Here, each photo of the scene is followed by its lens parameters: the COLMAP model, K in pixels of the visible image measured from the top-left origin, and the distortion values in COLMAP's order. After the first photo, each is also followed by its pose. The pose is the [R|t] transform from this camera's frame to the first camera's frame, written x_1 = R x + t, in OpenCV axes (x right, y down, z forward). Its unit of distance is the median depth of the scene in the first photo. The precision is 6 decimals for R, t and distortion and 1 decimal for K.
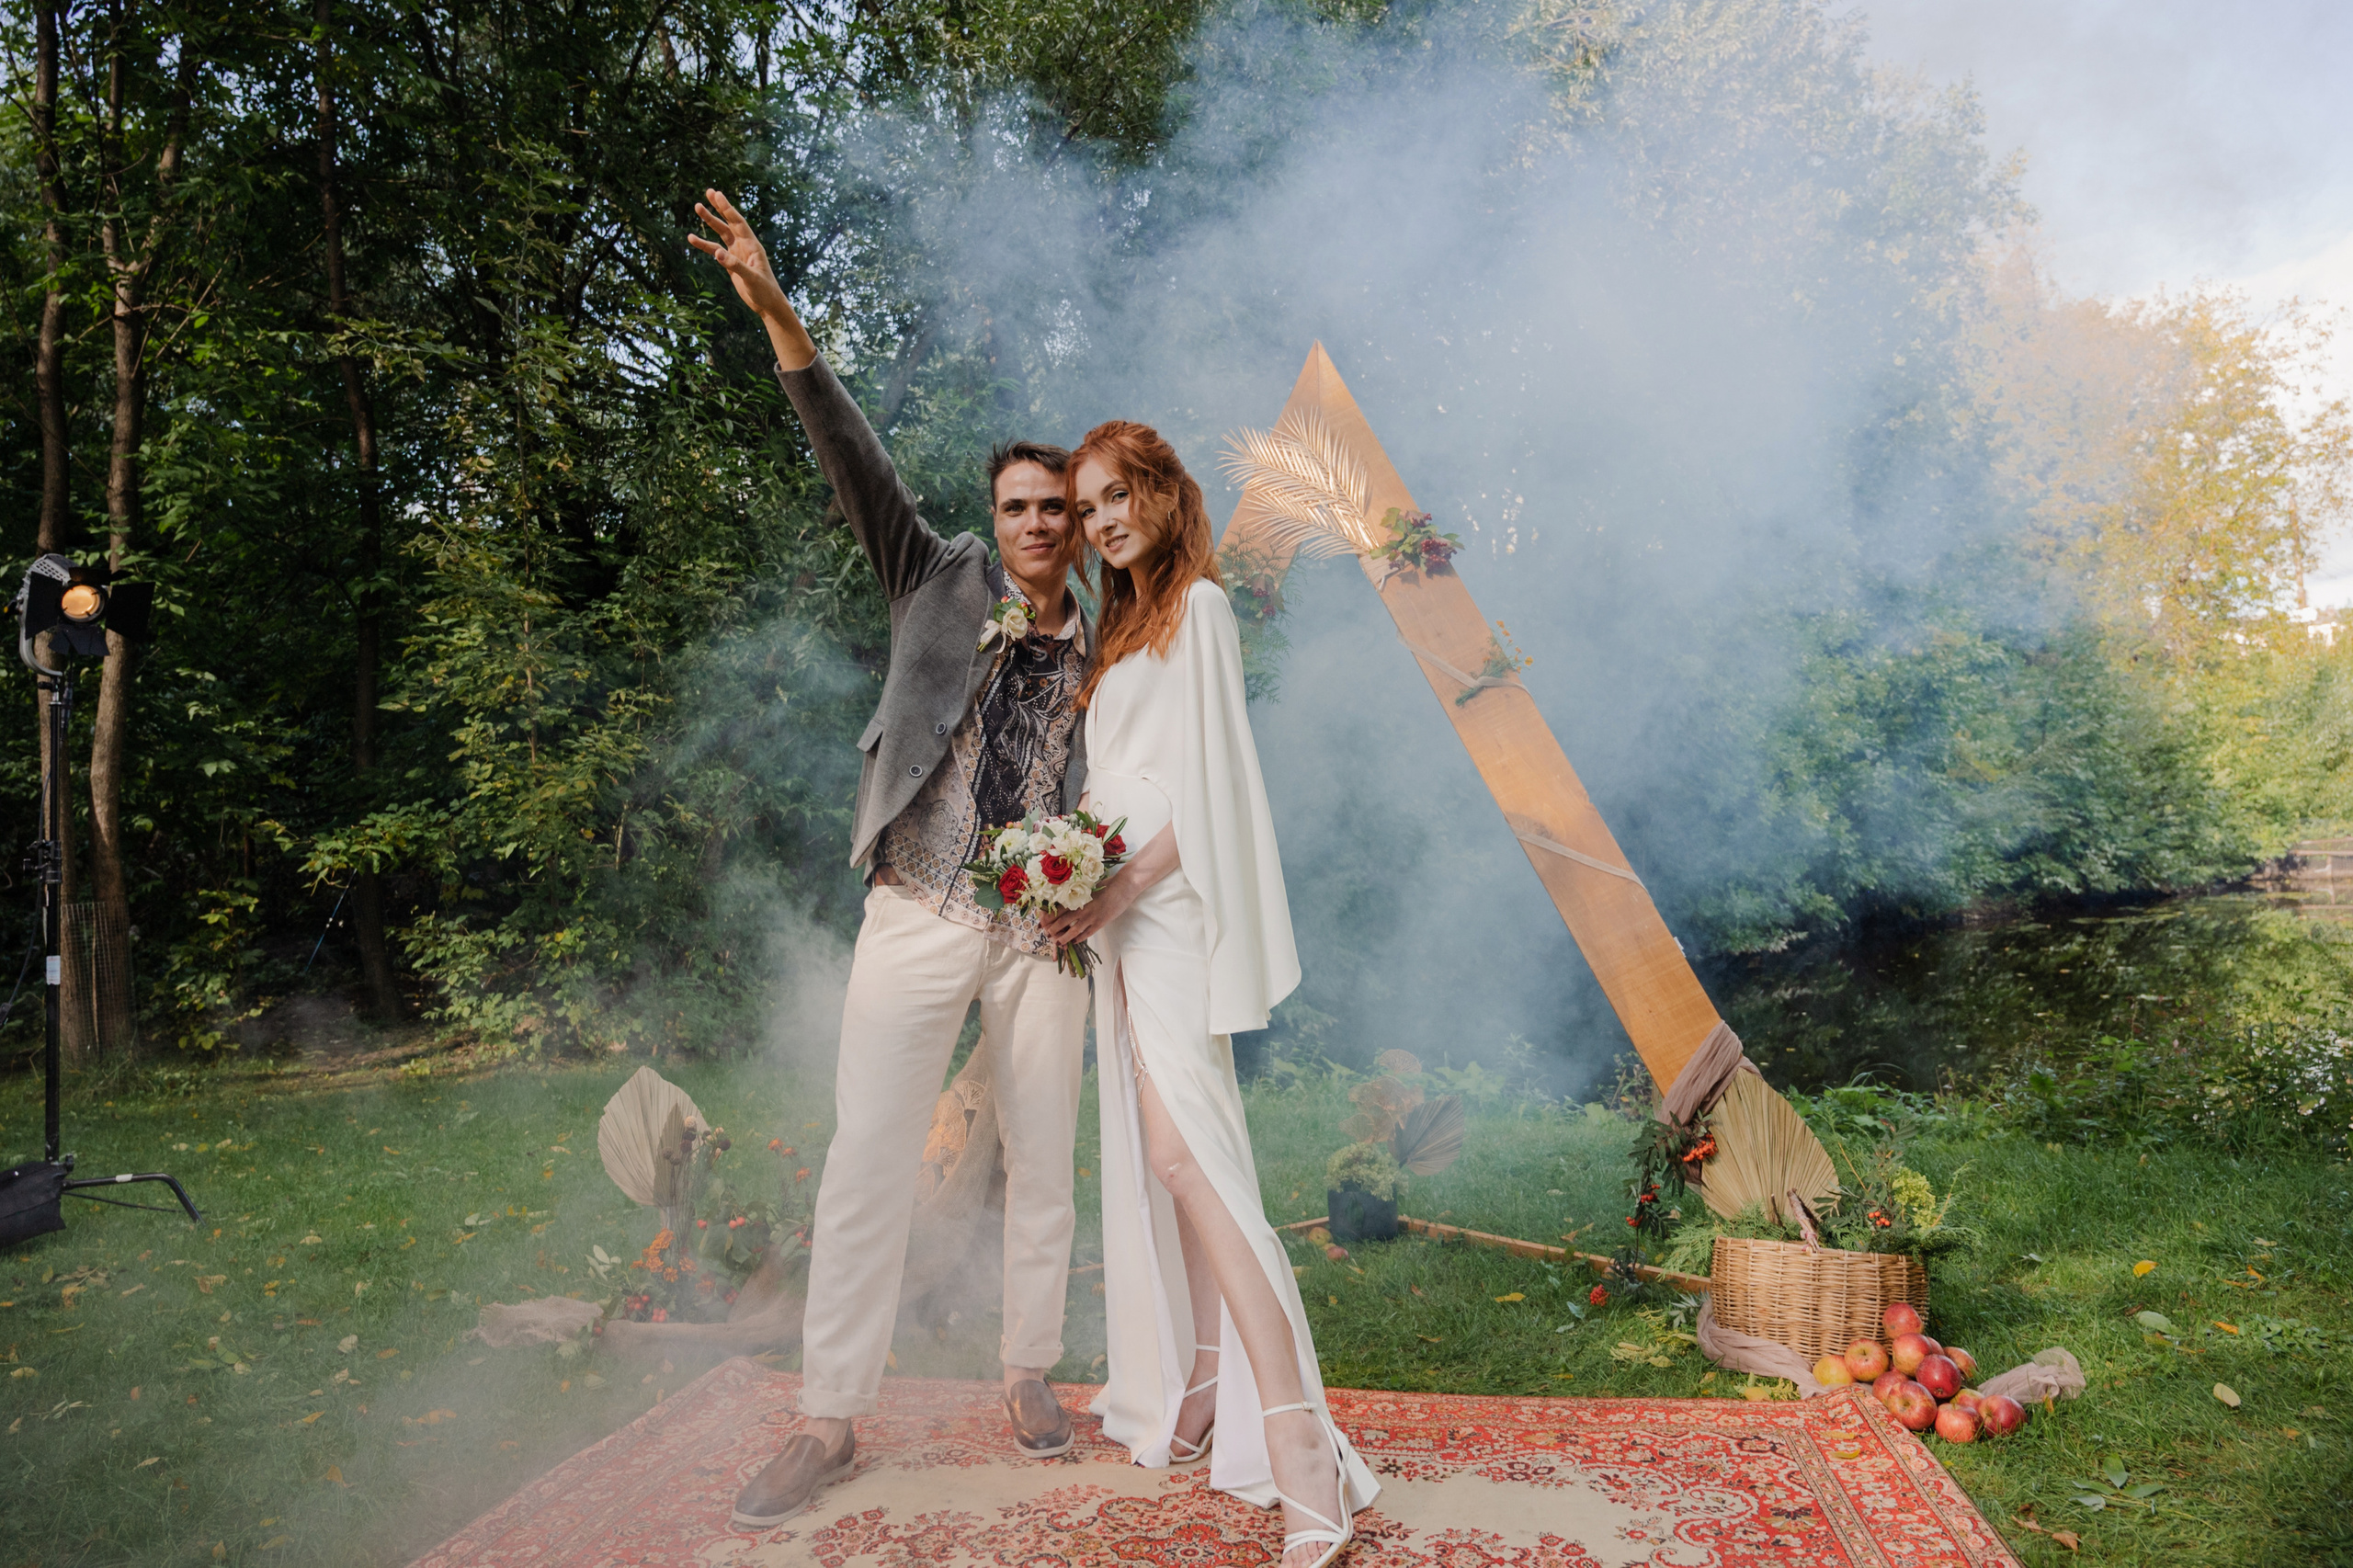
lens RADIAL K [[1535.5, 0, 1183.3], [0, 1535.5, 774.5], [0, 0, 1]] dist [-0.015220, 0.007049]
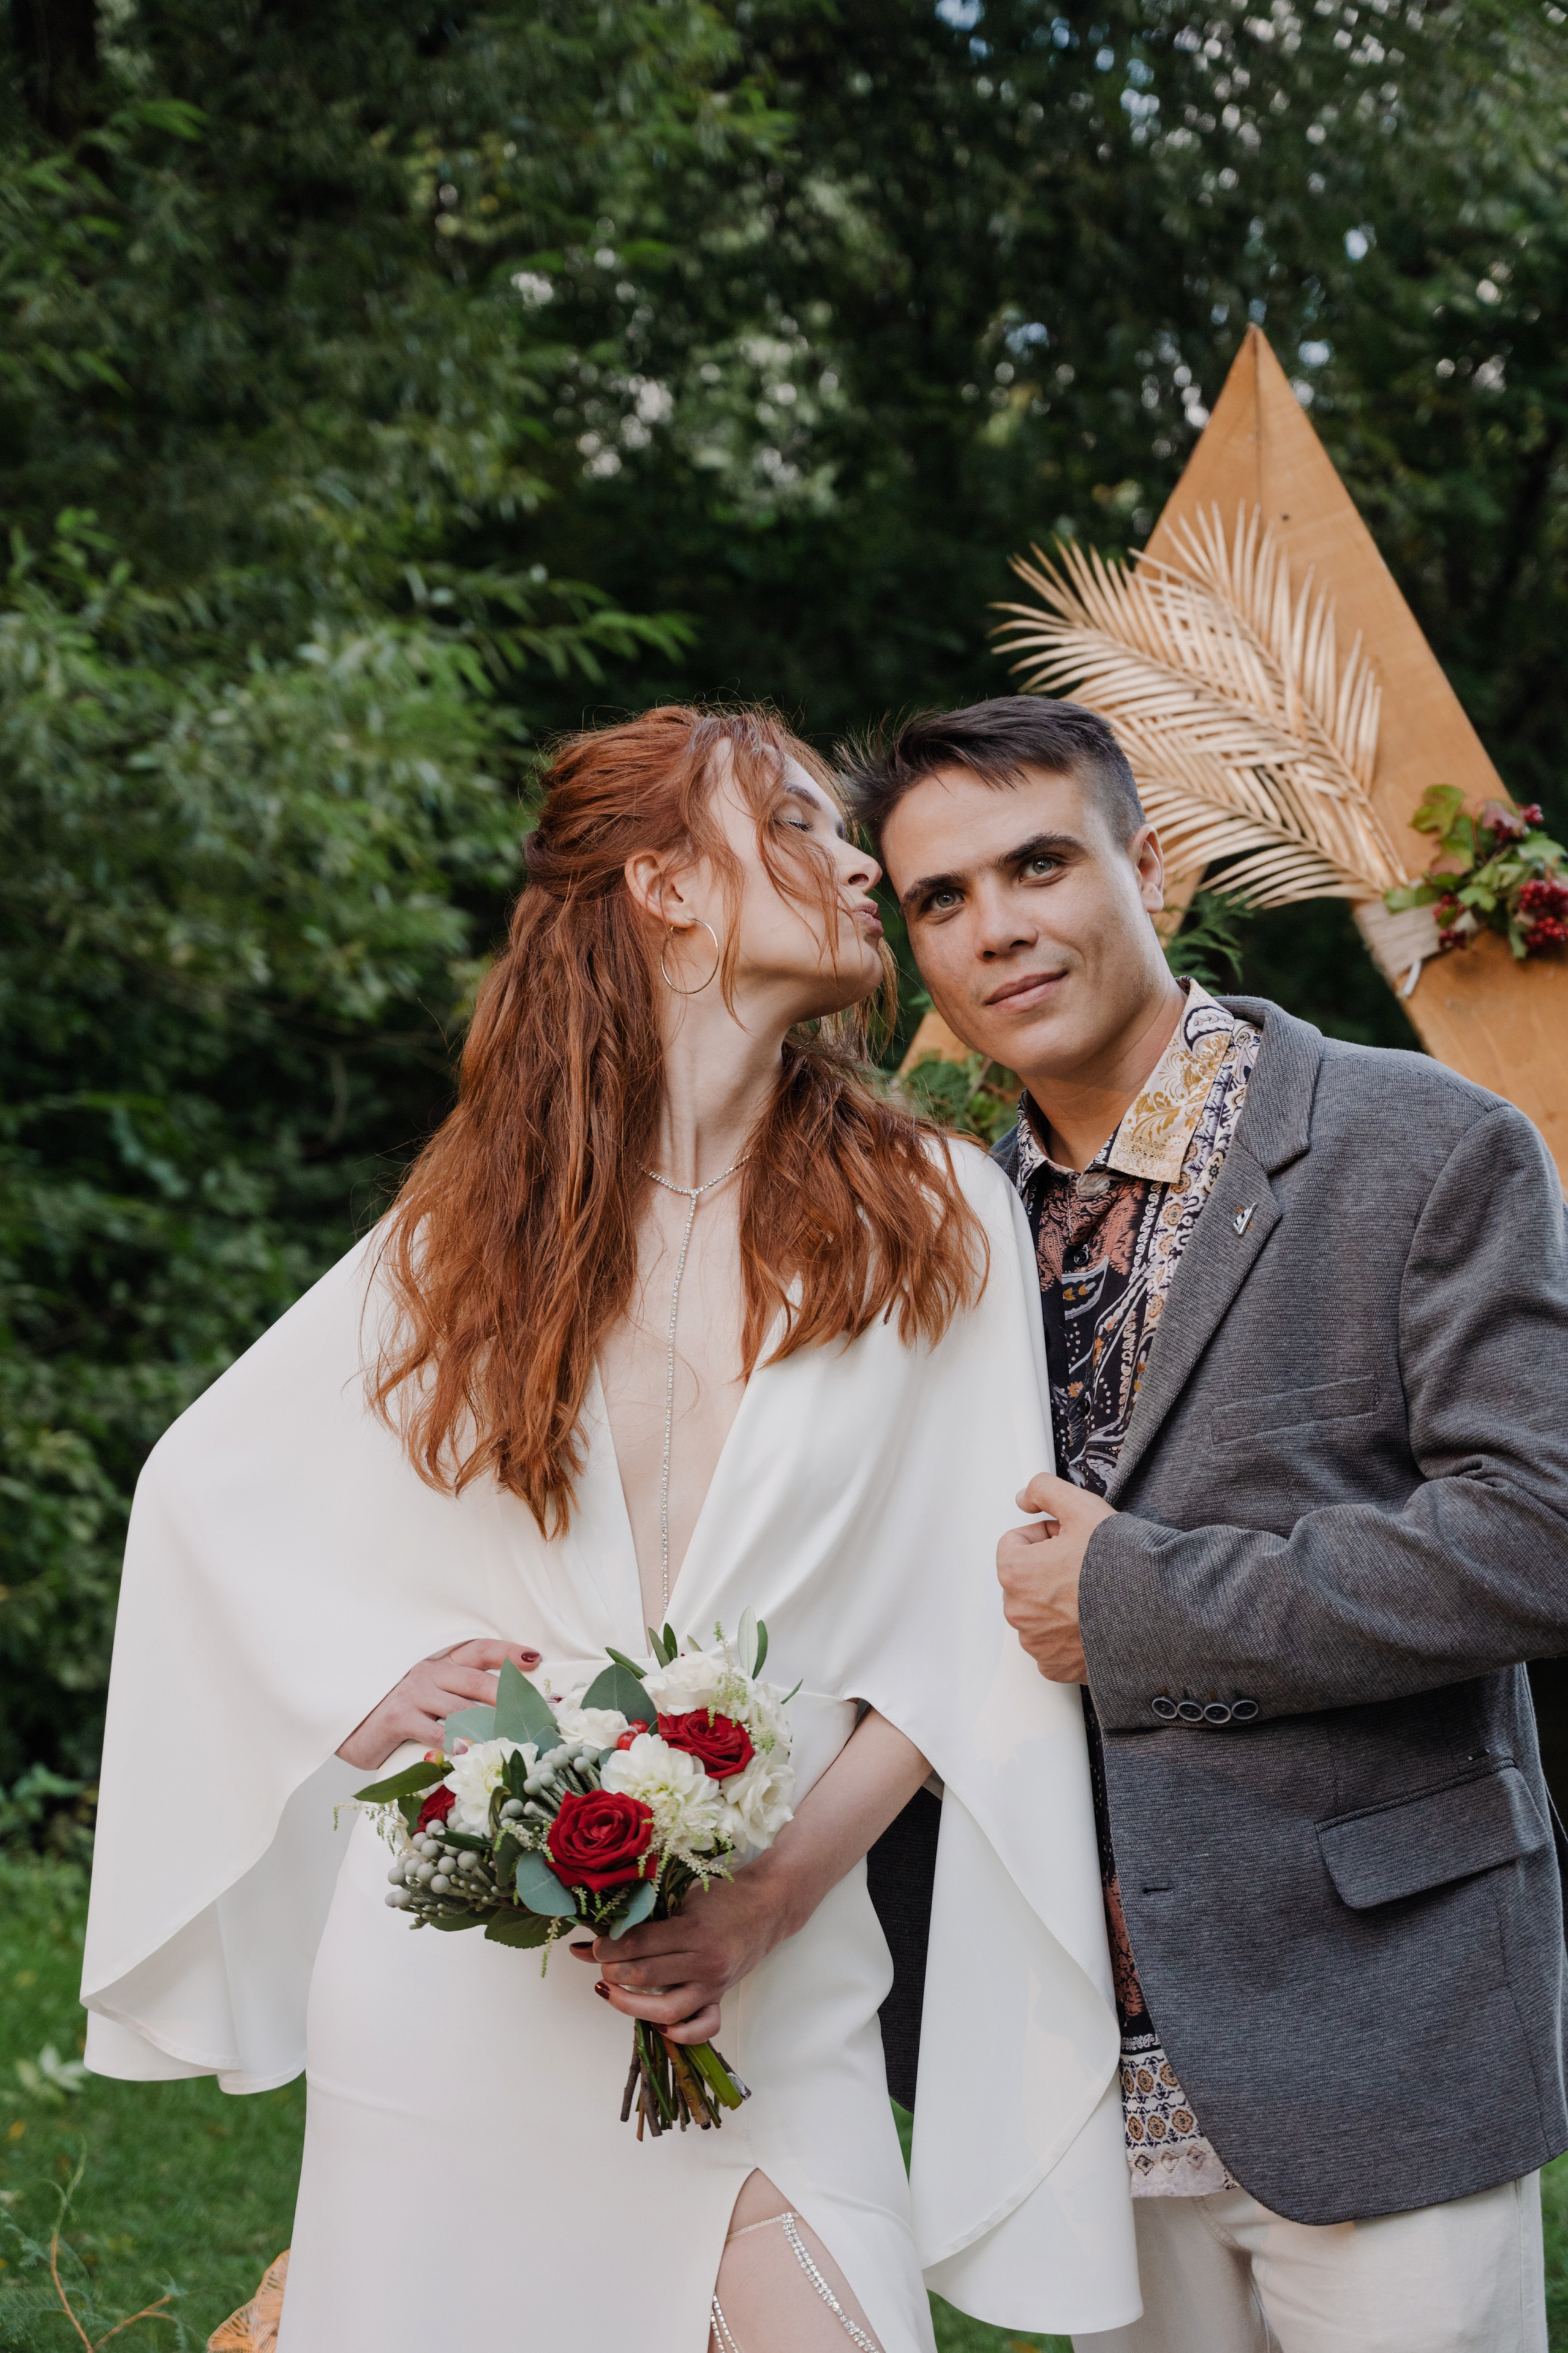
lens RADIAL K [[3990.6, 0, 820.8], [0, 3990.6, 1251.0], [0, 0, 1]] dist [0.024517, 0.000000]
pose [[0.992737, 0.042471, 0.112558, -0.153977], [-0.049280, 0.997076, 0.058410, -0.114298], [-0.109748, -0.063533, 0.991927, -0.041570]]
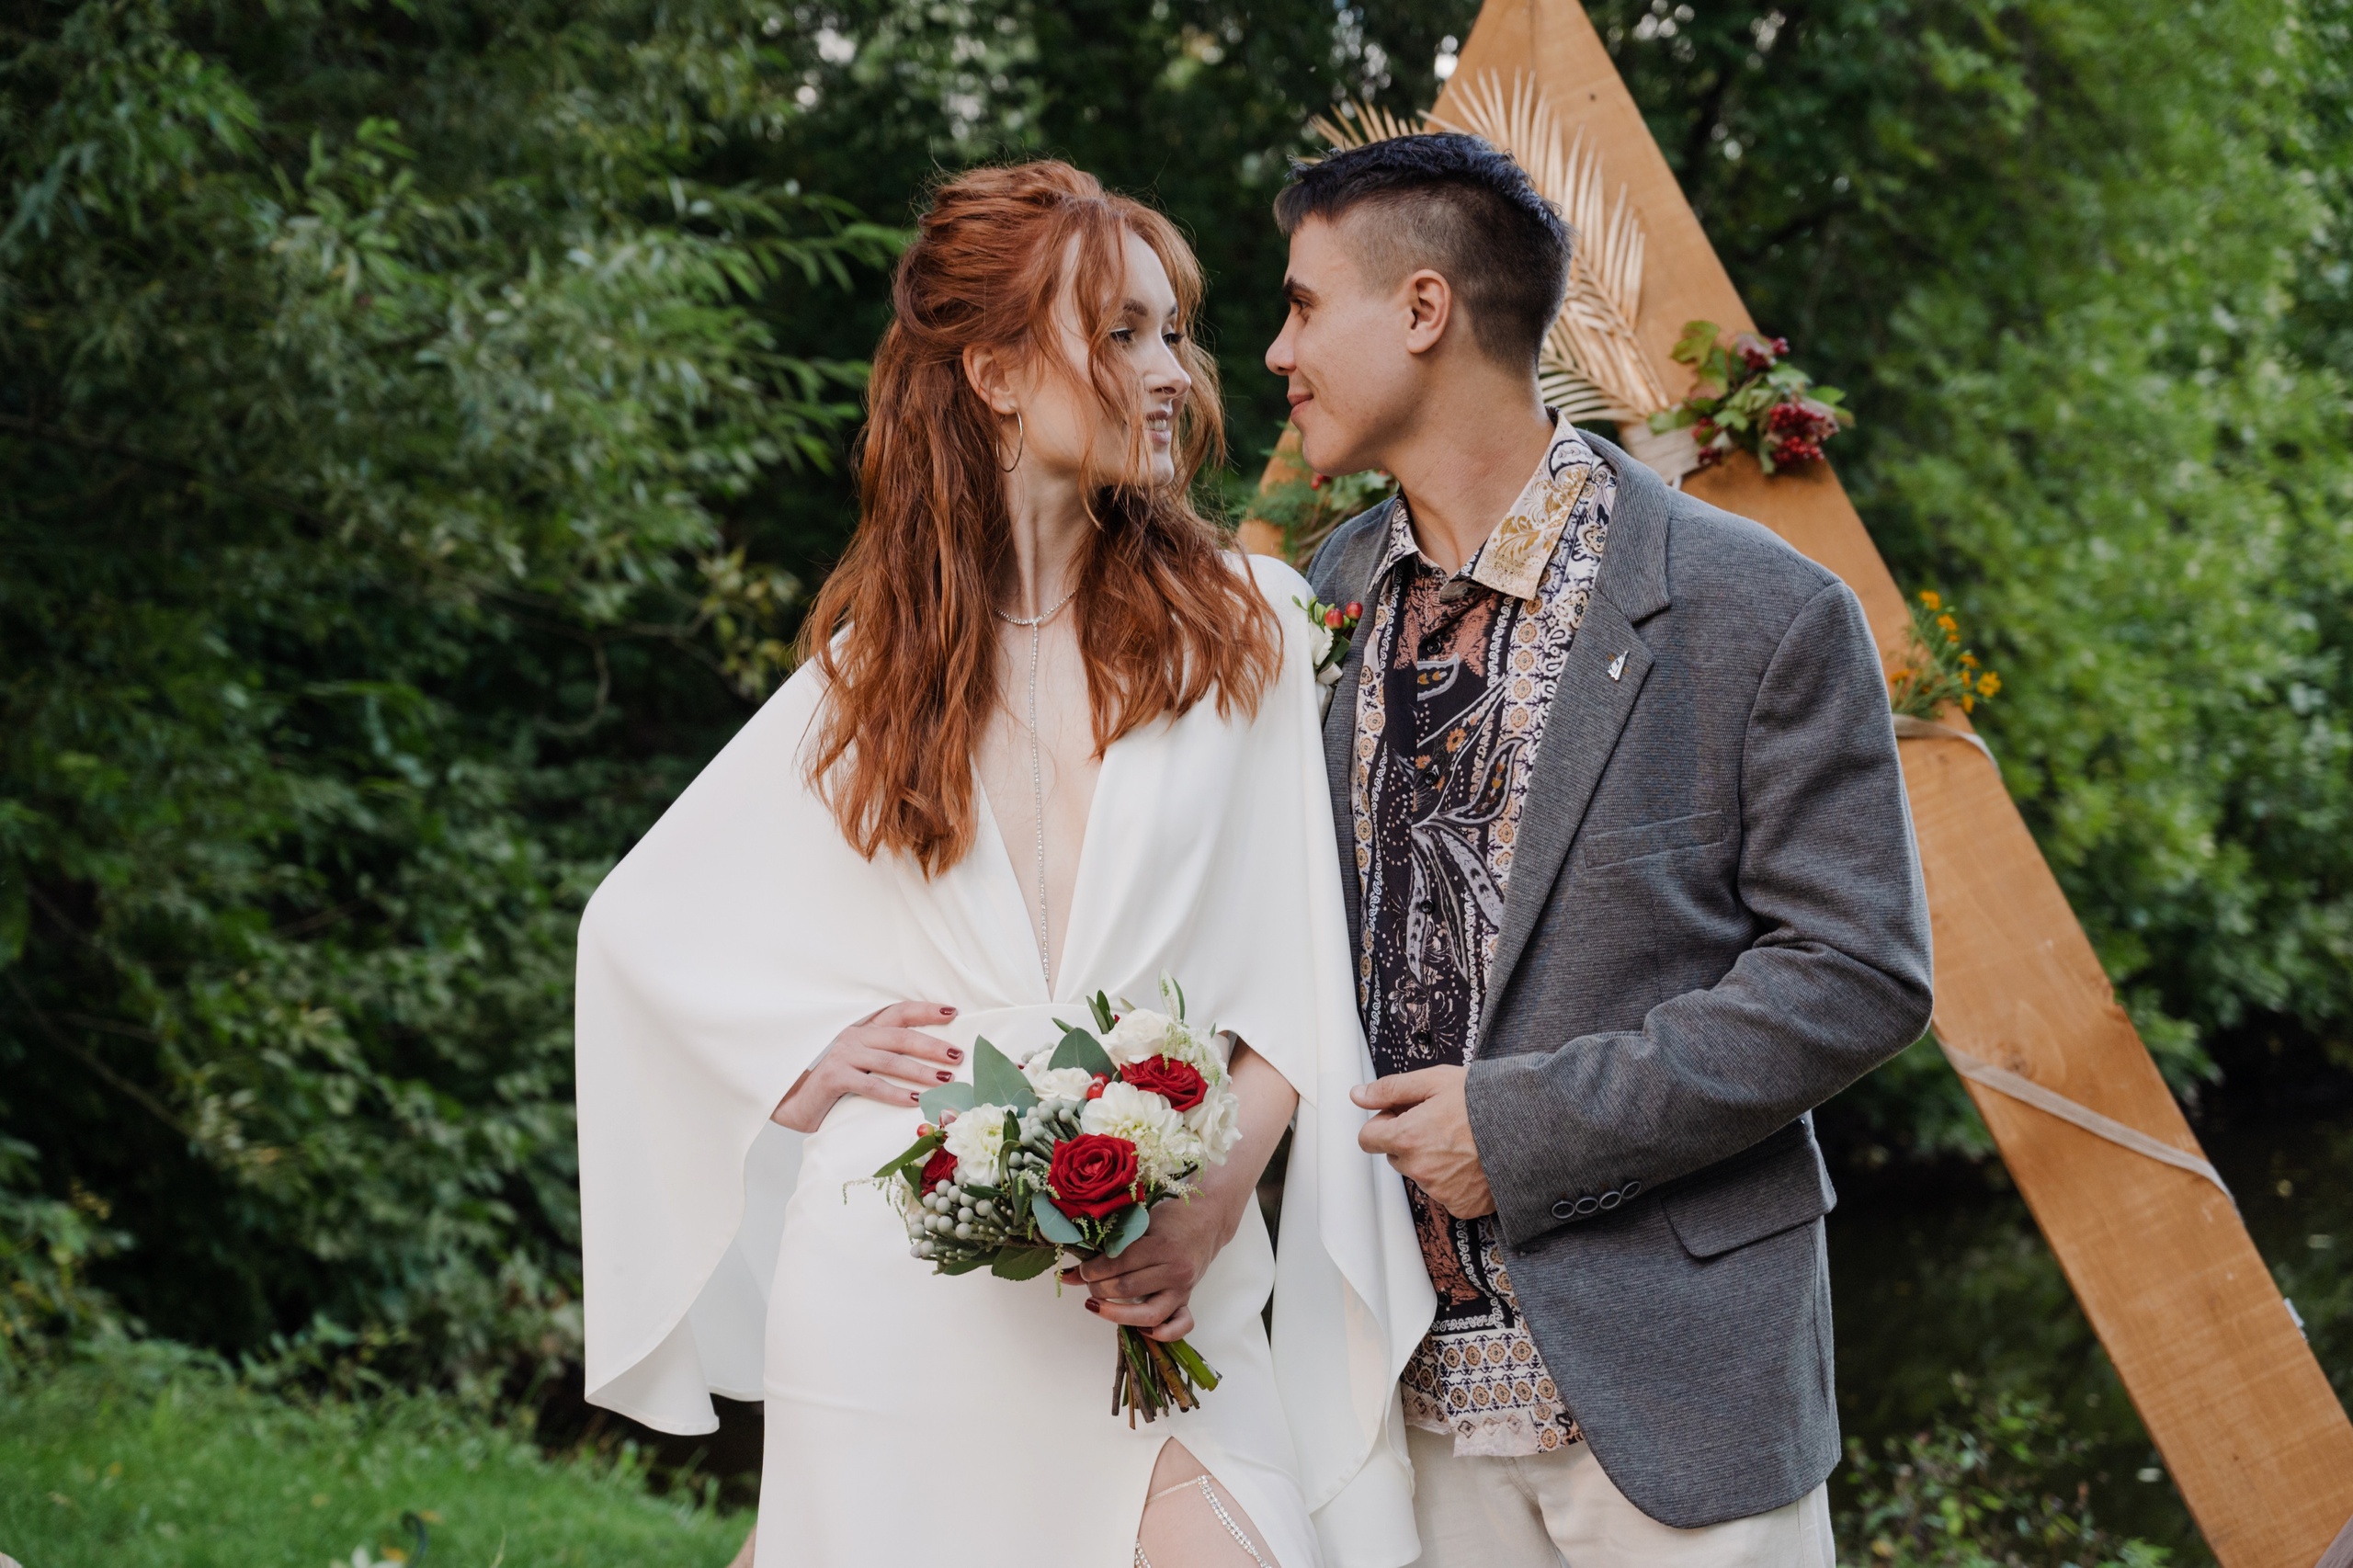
lens RADIAL K [[3839.6, 0, 1189.0], [0, 3839.6, 751.8], [0, 0, 1]] dist [0.037920, 0.000000]
pose [[0.986469, 0.042771, 0.158269, -0.204642], [-0.047276, 0.998574, 0.024811, -0.074155], [-0.156982, -0.031958, 0.987084, -0.113510]]
